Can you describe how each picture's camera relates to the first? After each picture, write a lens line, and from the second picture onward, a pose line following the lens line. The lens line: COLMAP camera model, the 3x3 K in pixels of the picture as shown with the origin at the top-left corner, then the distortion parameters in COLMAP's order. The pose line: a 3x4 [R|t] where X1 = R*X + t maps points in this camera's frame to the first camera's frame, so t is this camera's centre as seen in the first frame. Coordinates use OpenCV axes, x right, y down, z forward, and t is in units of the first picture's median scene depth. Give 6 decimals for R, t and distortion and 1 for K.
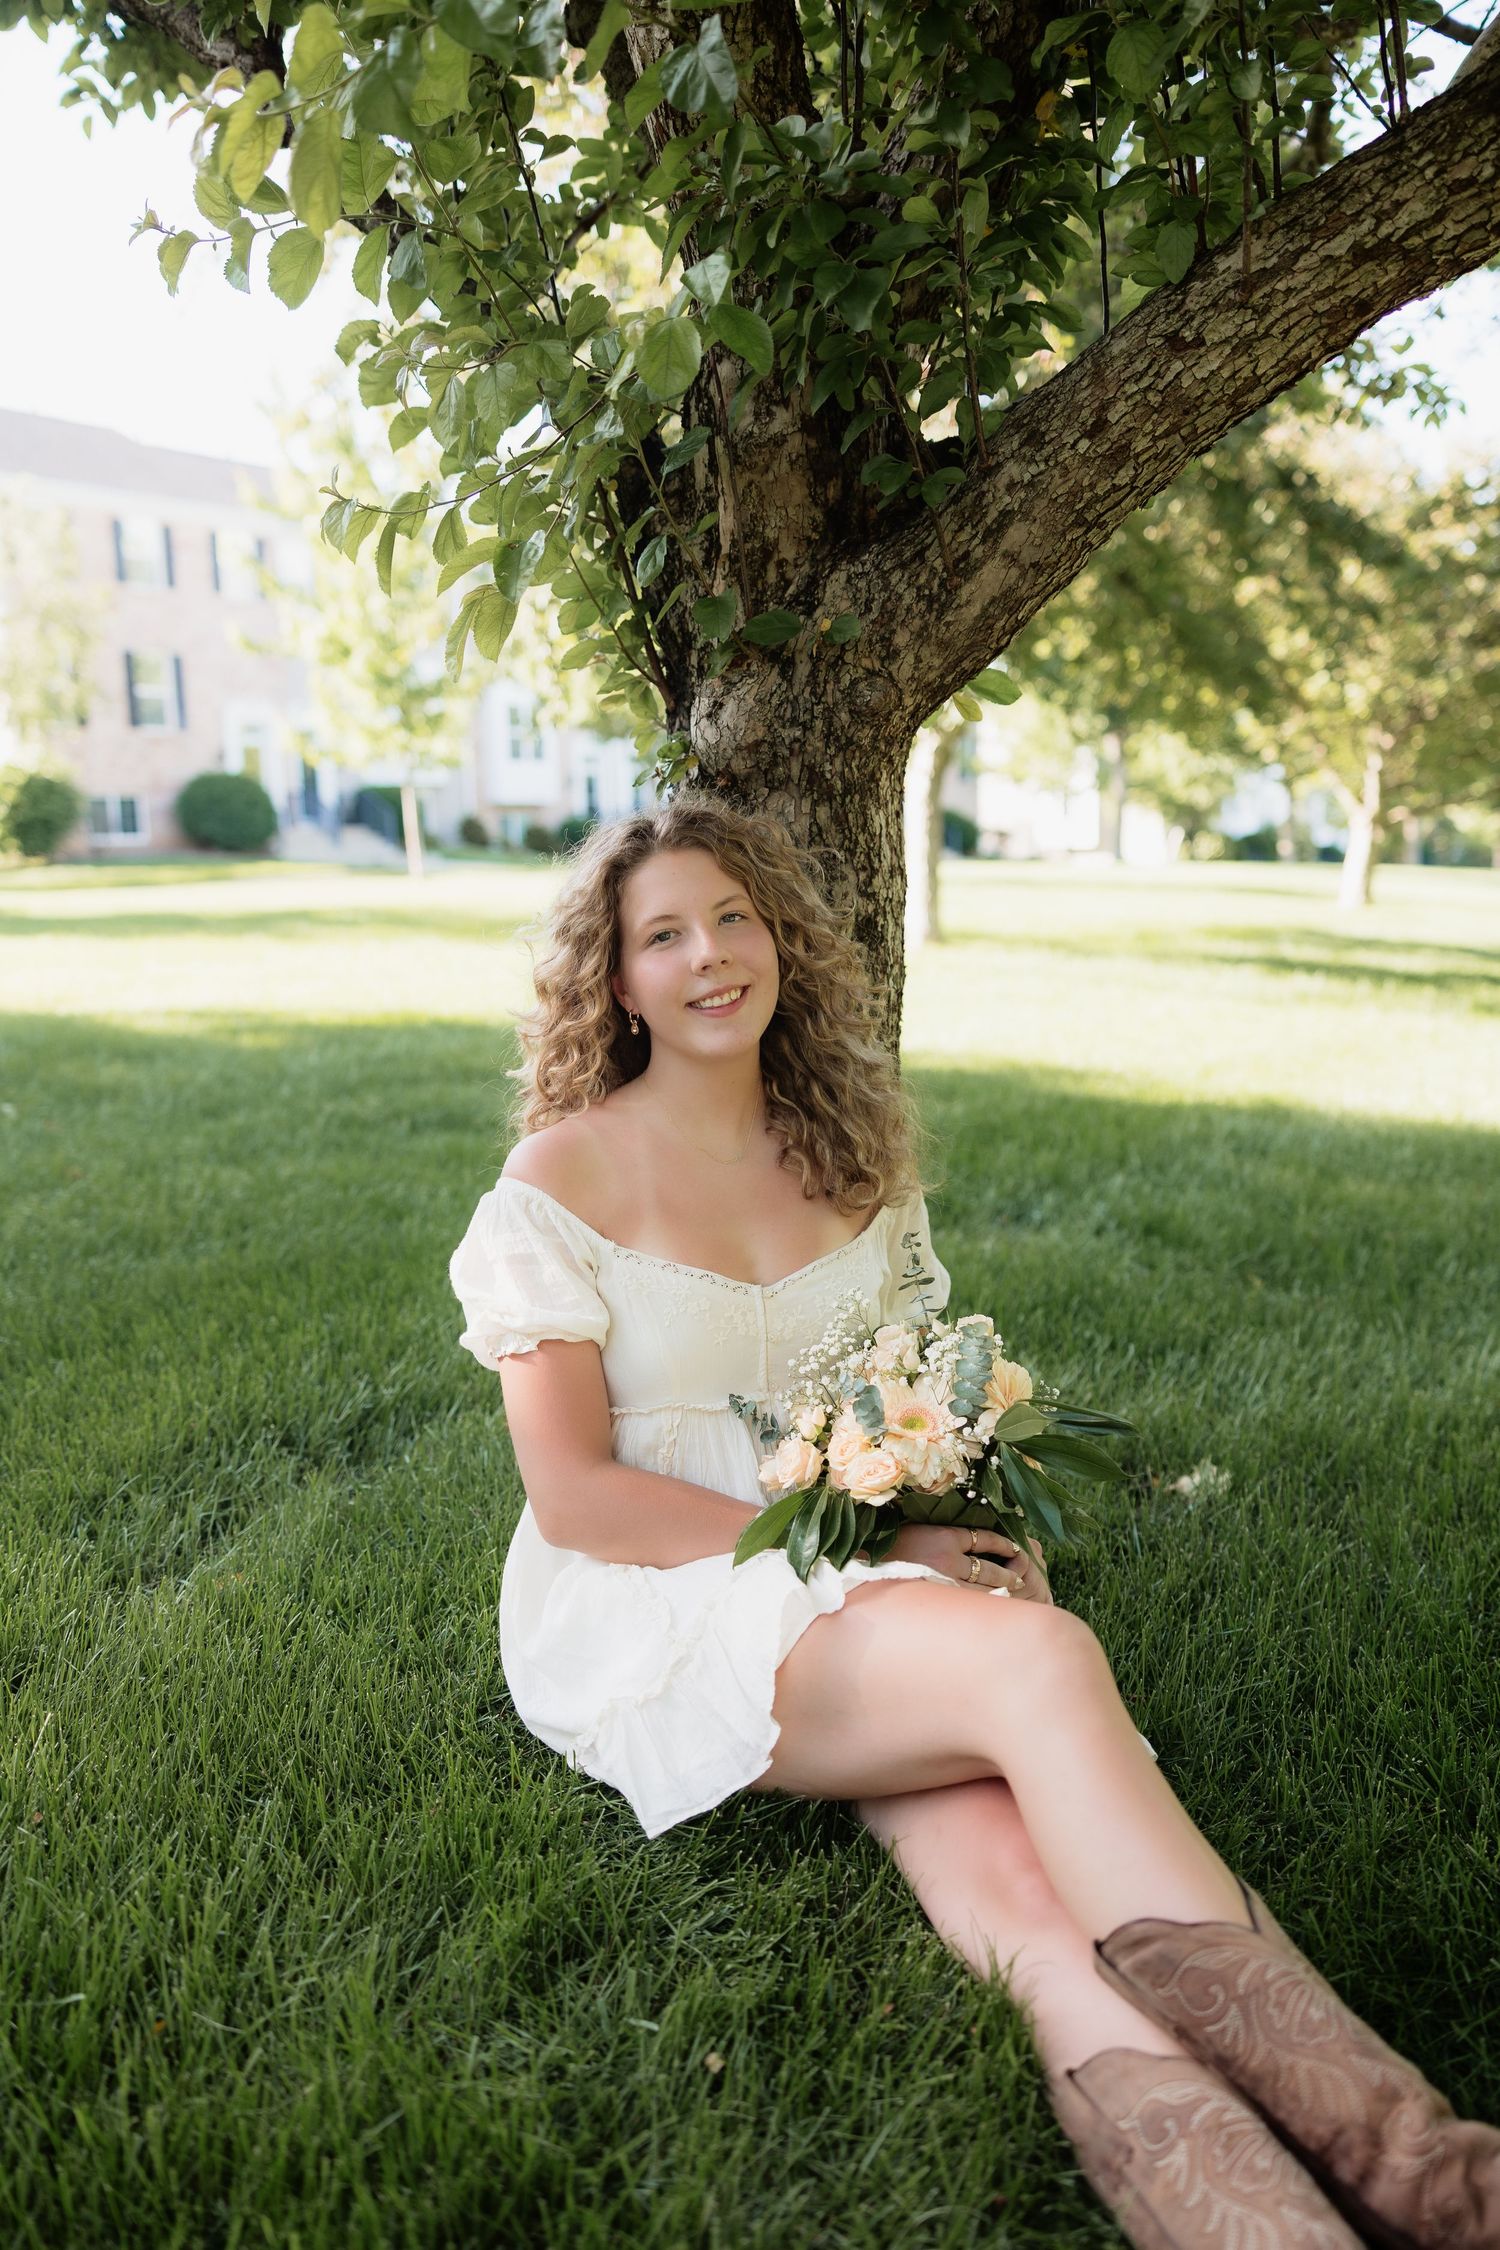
lens RADIAL K [[1726.7, 0, 750.0], [0, 1726.7, 1125.0], [0, 0, 1]] dist [0.003231, -0.000405]
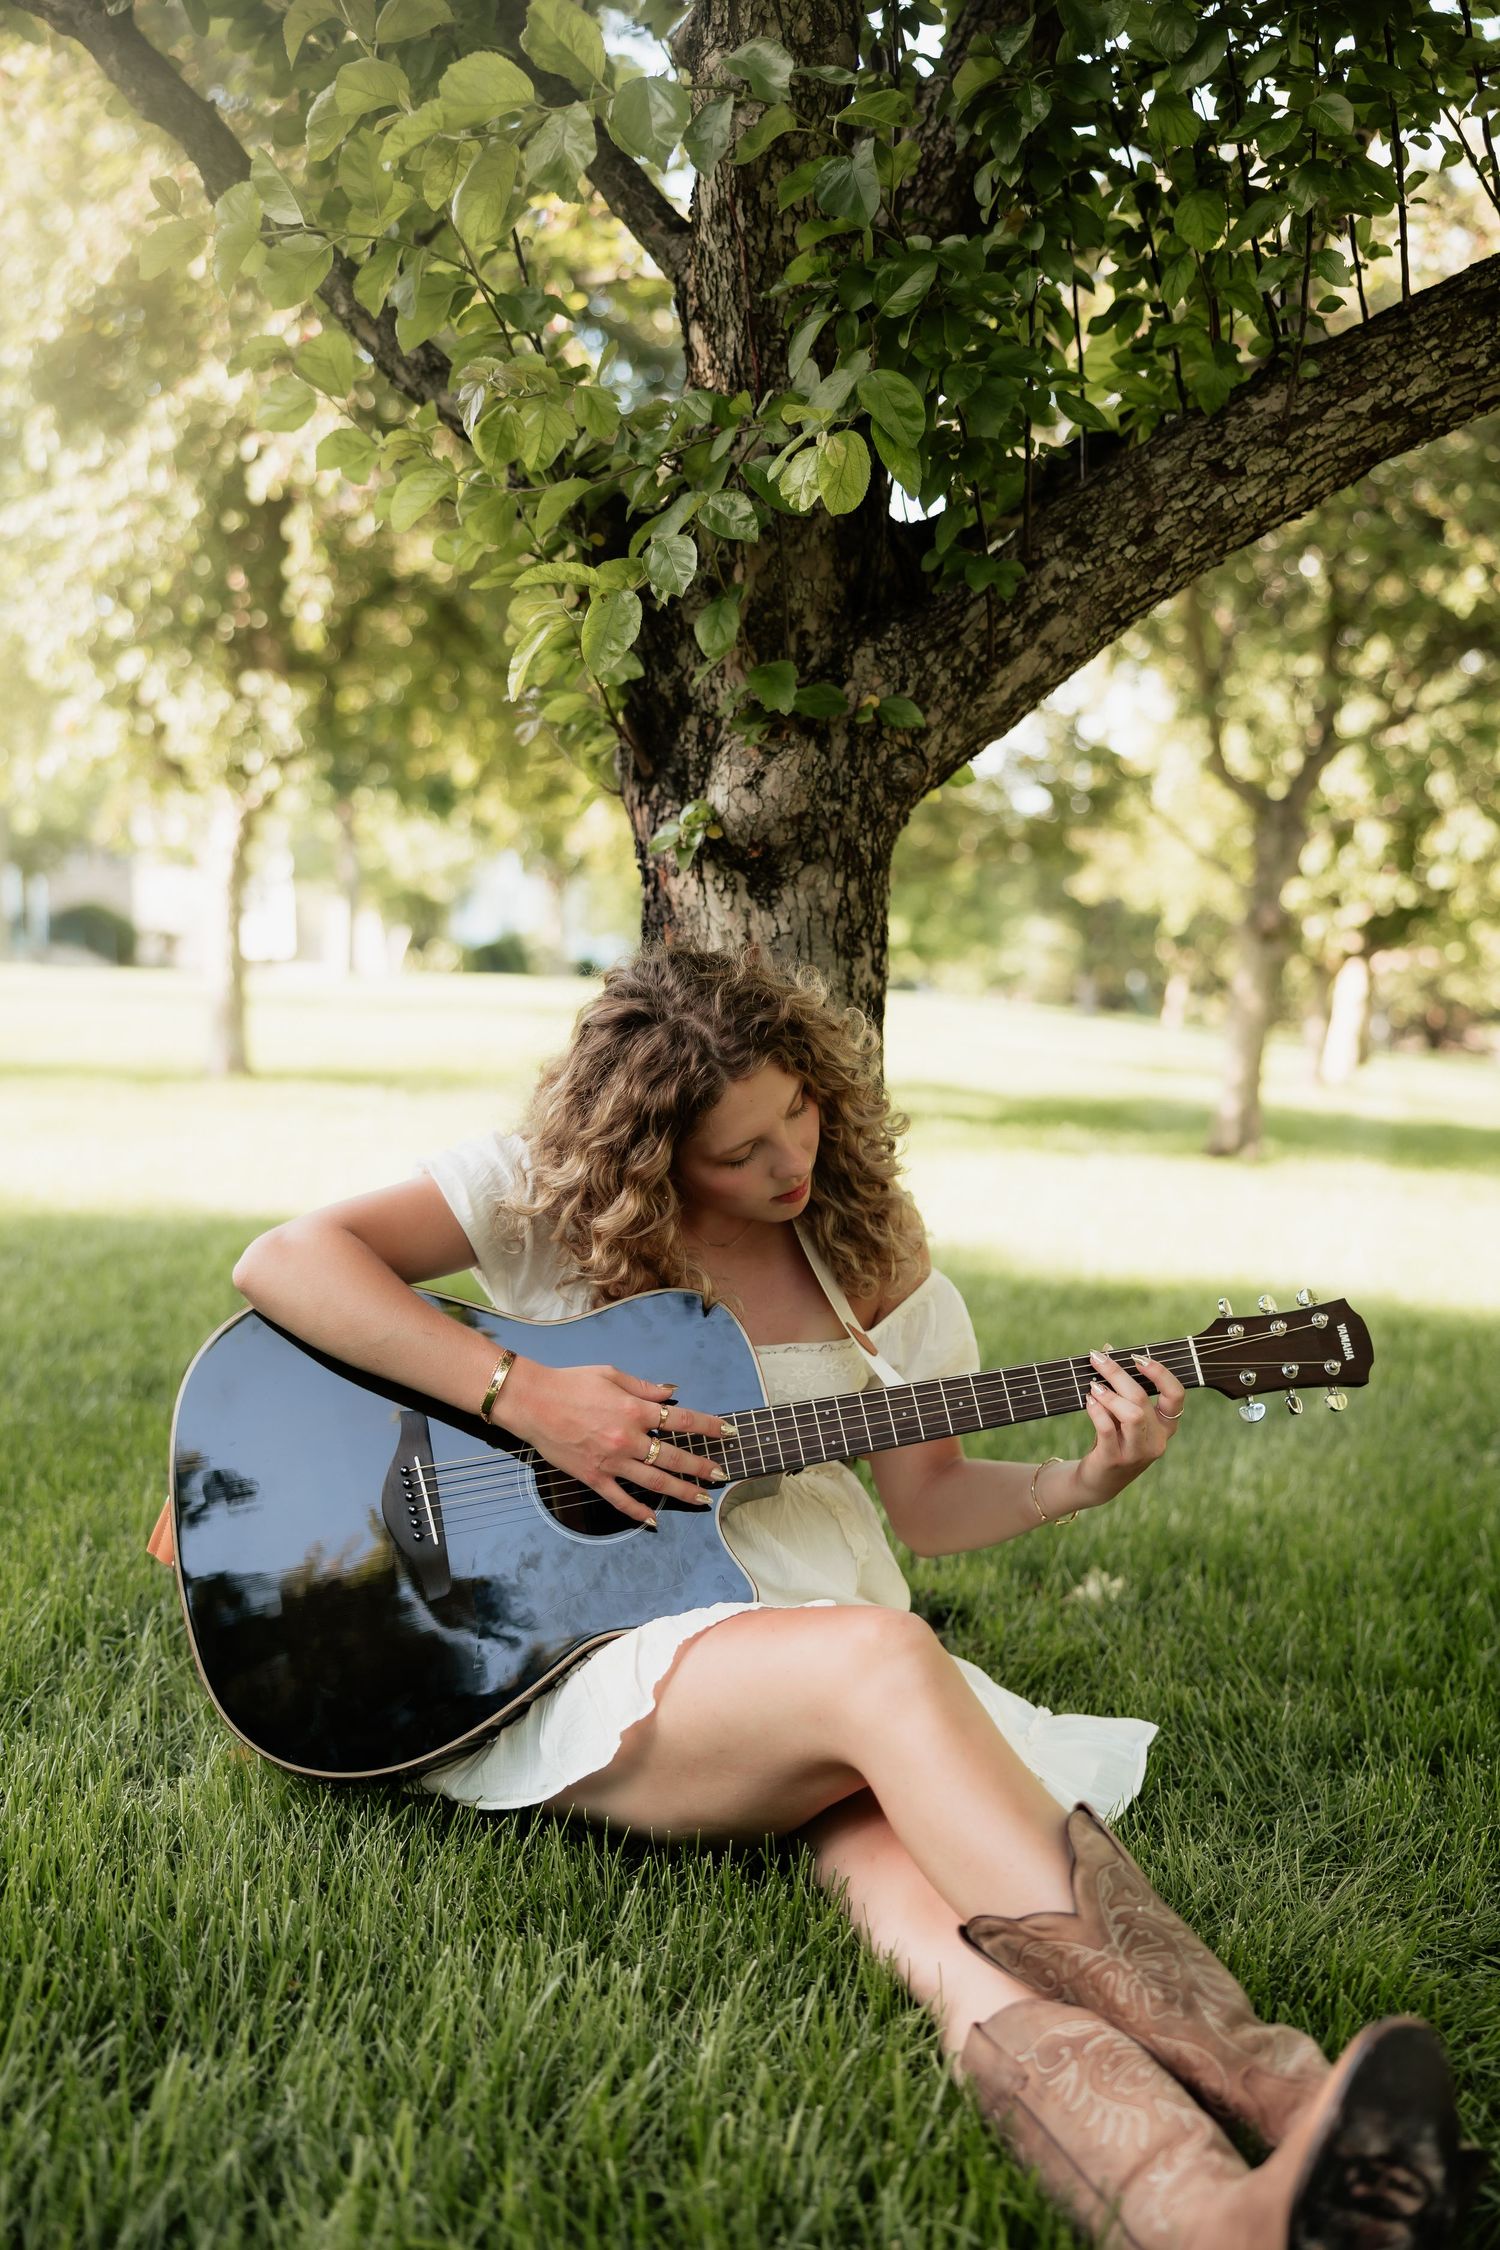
lens RADIAL K [[2382.1, 0, 759.7], [0, 2382.1, 1141.9], [0, 0, 1]] dist [0.007343, -0.000645]
pose [[0.921676, -0.017382, 0.387572, -0.541161], [0.049203, 0.996166, -0.072332, 0.058812], [-0.384829, 0.085736, 0.918997, -0.211003]]
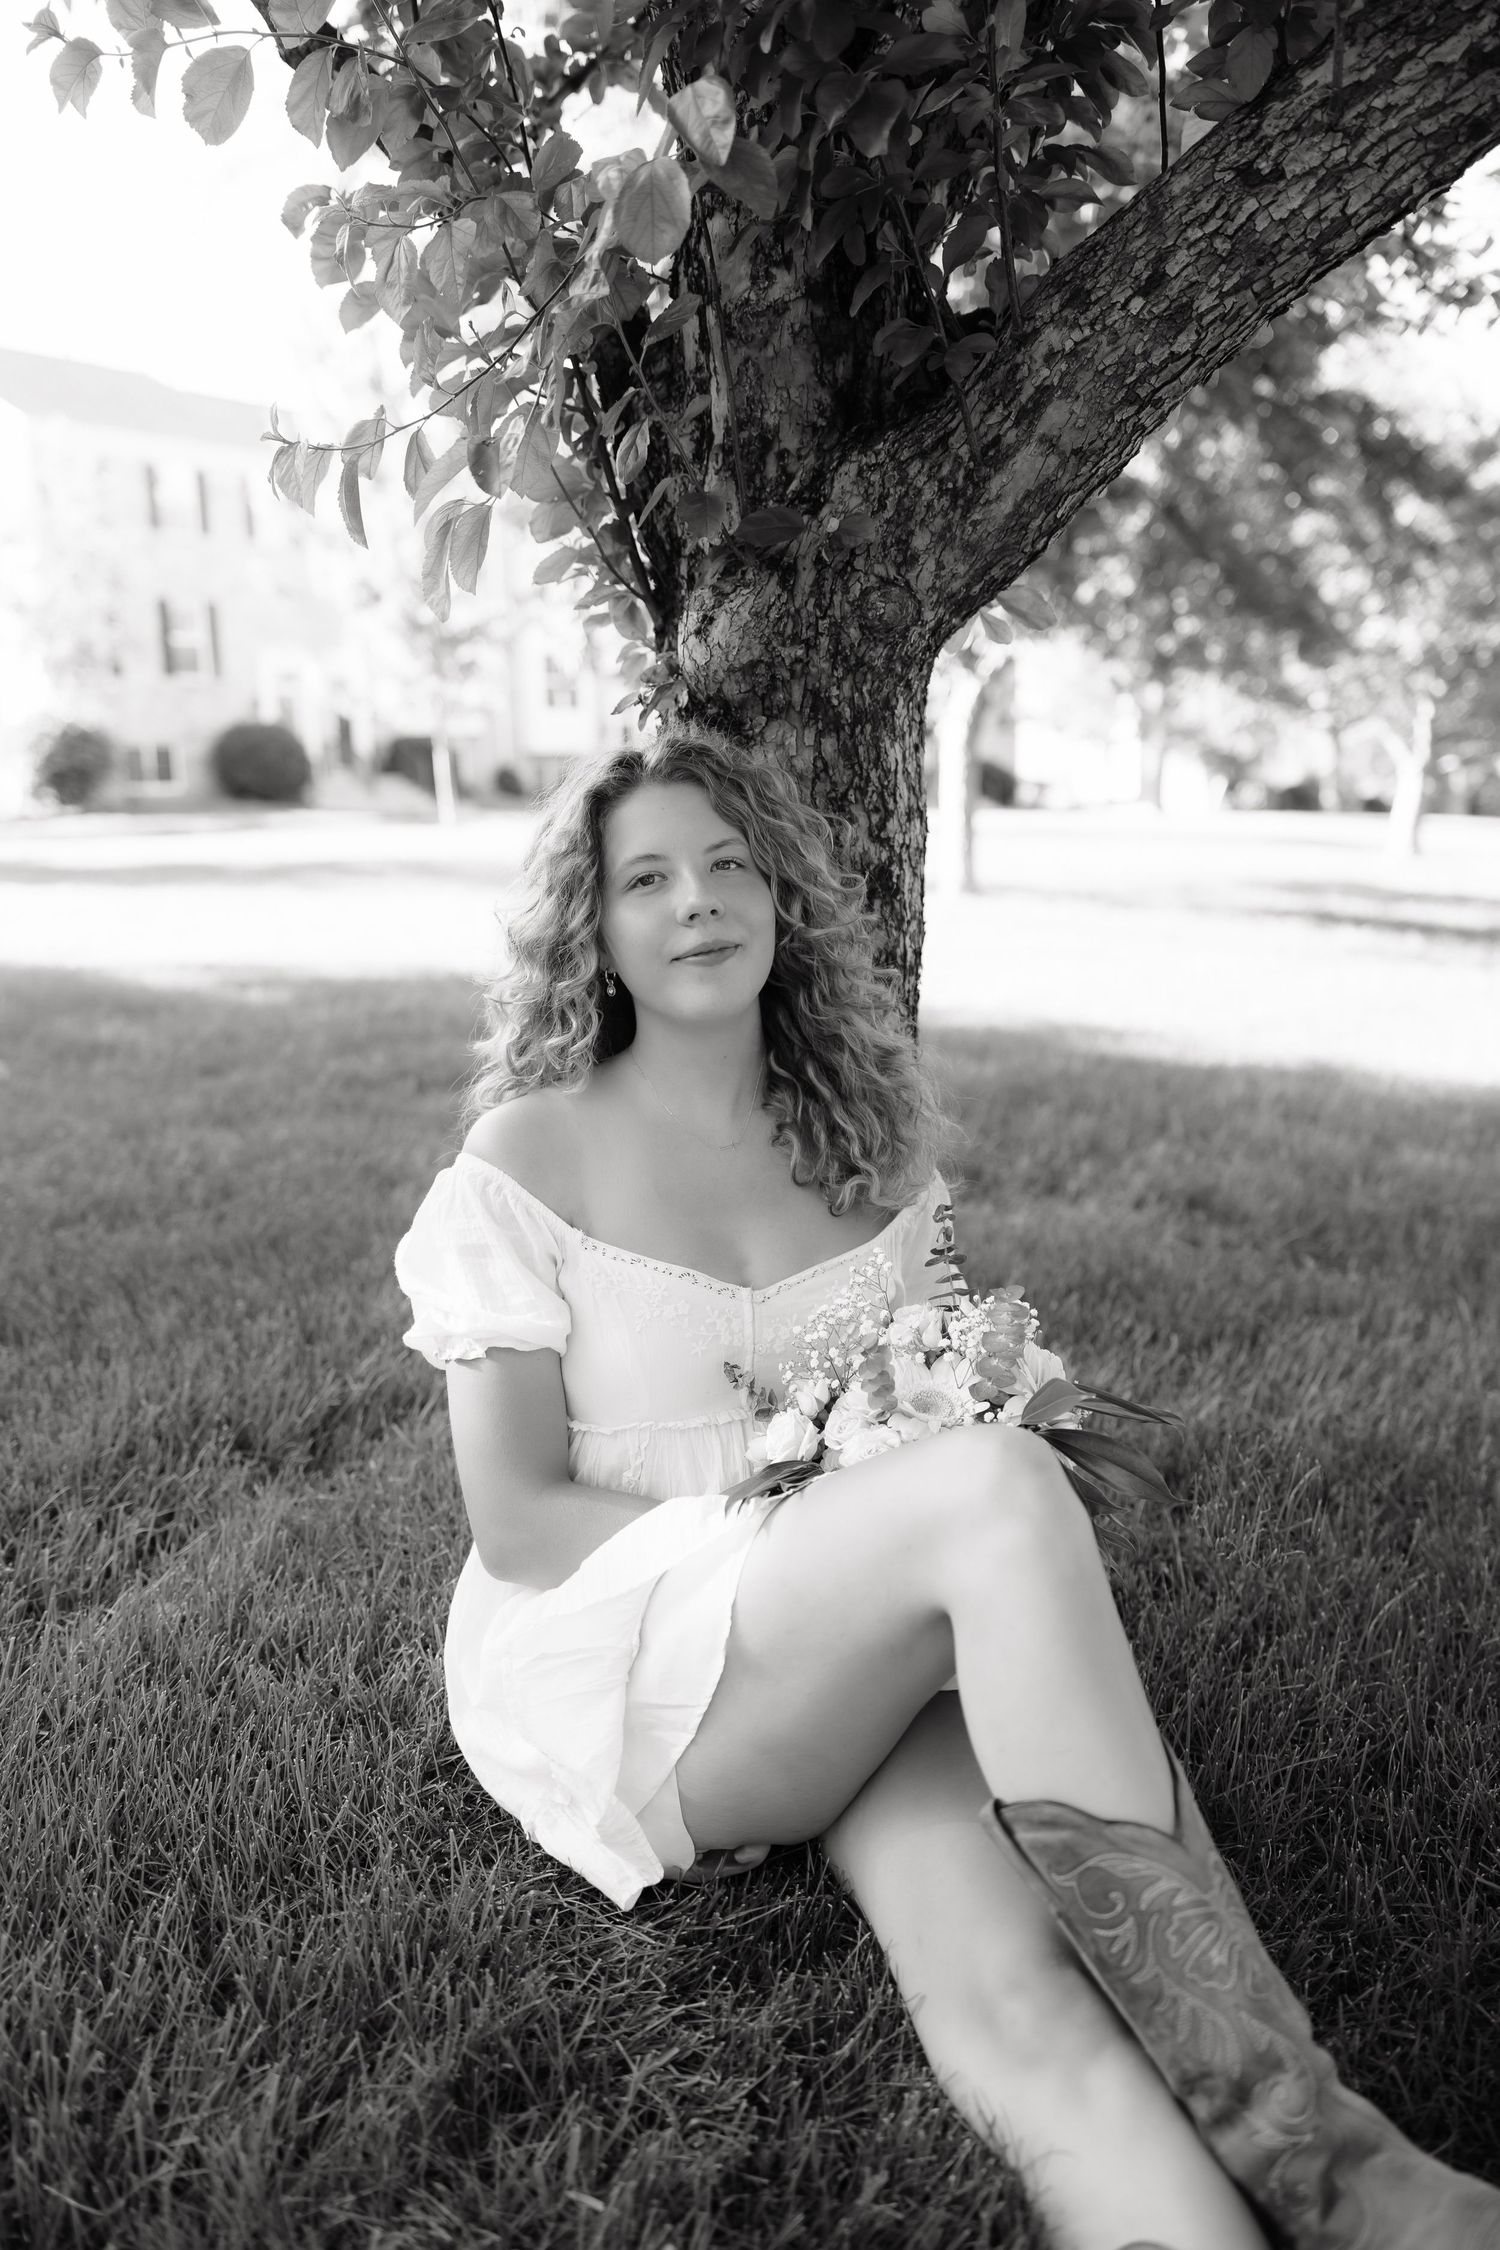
lens RADIAL K [[1726.7, 0, 750.0], [0, 1726.7, 1125.0], [0, 0, 1]] dist [0.003231, -0.000405]
pose [[0.999777, 0.005453, -0.020422, 0.021668], [-0.004882, 0.999599, 0.027909, -0.014387], [0.020566, -0.027803, 0.999402, 0.129325]]
